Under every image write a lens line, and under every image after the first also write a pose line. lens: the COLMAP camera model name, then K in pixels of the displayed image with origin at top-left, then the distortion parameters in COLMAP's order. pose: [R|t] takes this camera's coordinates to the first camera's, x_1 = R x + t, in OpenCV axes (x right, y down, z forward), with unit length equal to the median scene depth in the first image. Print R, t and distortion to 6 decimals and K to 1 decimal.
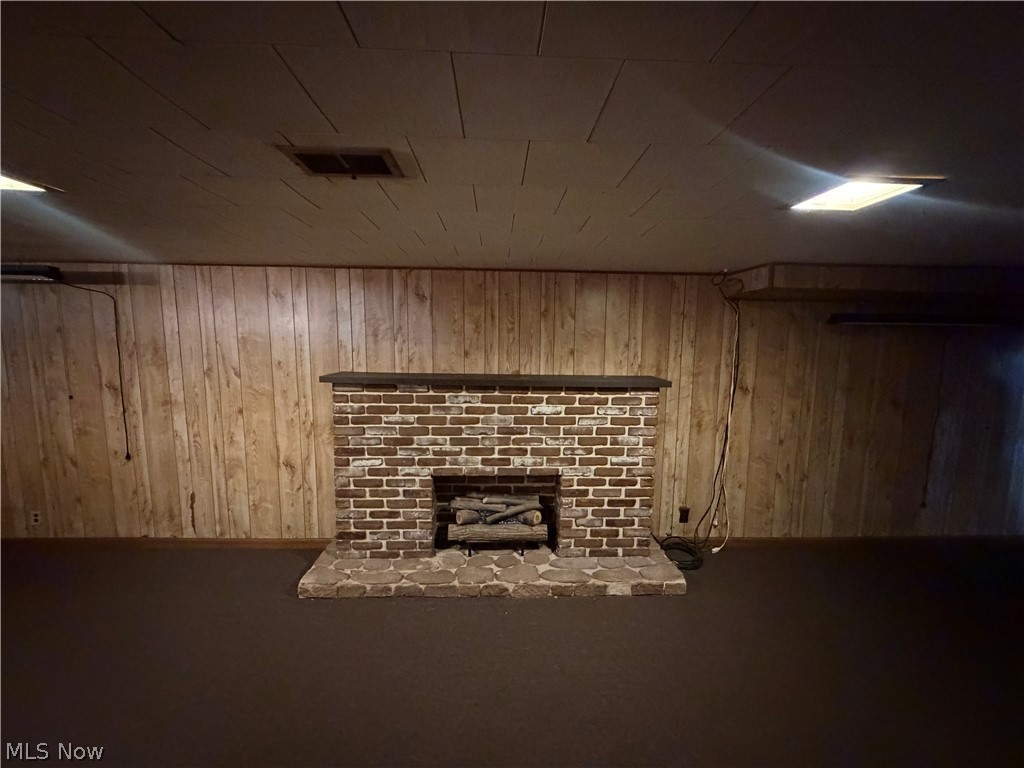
lens RADIAL K [[410.3, 0, 511.5], [0, 410.3, 386.8], [0, 0, 1]] dist [0.000921, -0.000103]
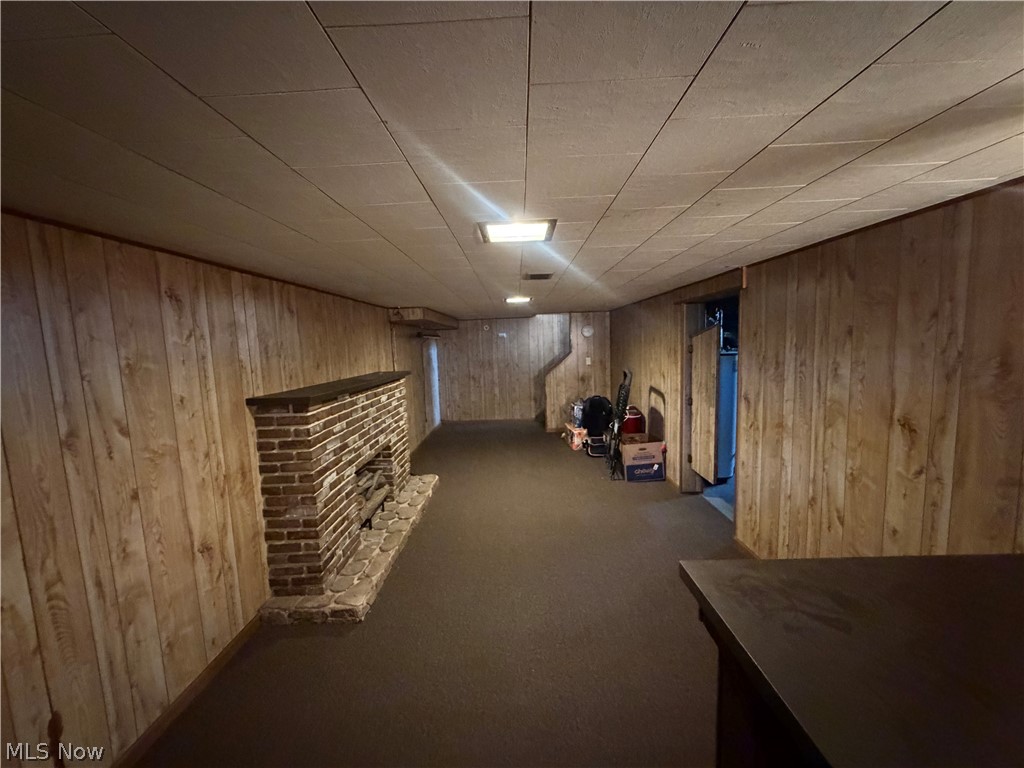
lens RADIAL K [[410.3, 0, 514.3], [0, 410.3, 385.3], [0, 0, 1]] dist [0.000921, -0.000103]
pose [[0.041208, -0.119958, 0.991923, -1.185527], [0.143600, 0.983171, 0.112934, -0.078573], [-0.988777, 0.137787, 0.057740, 0.432728]]
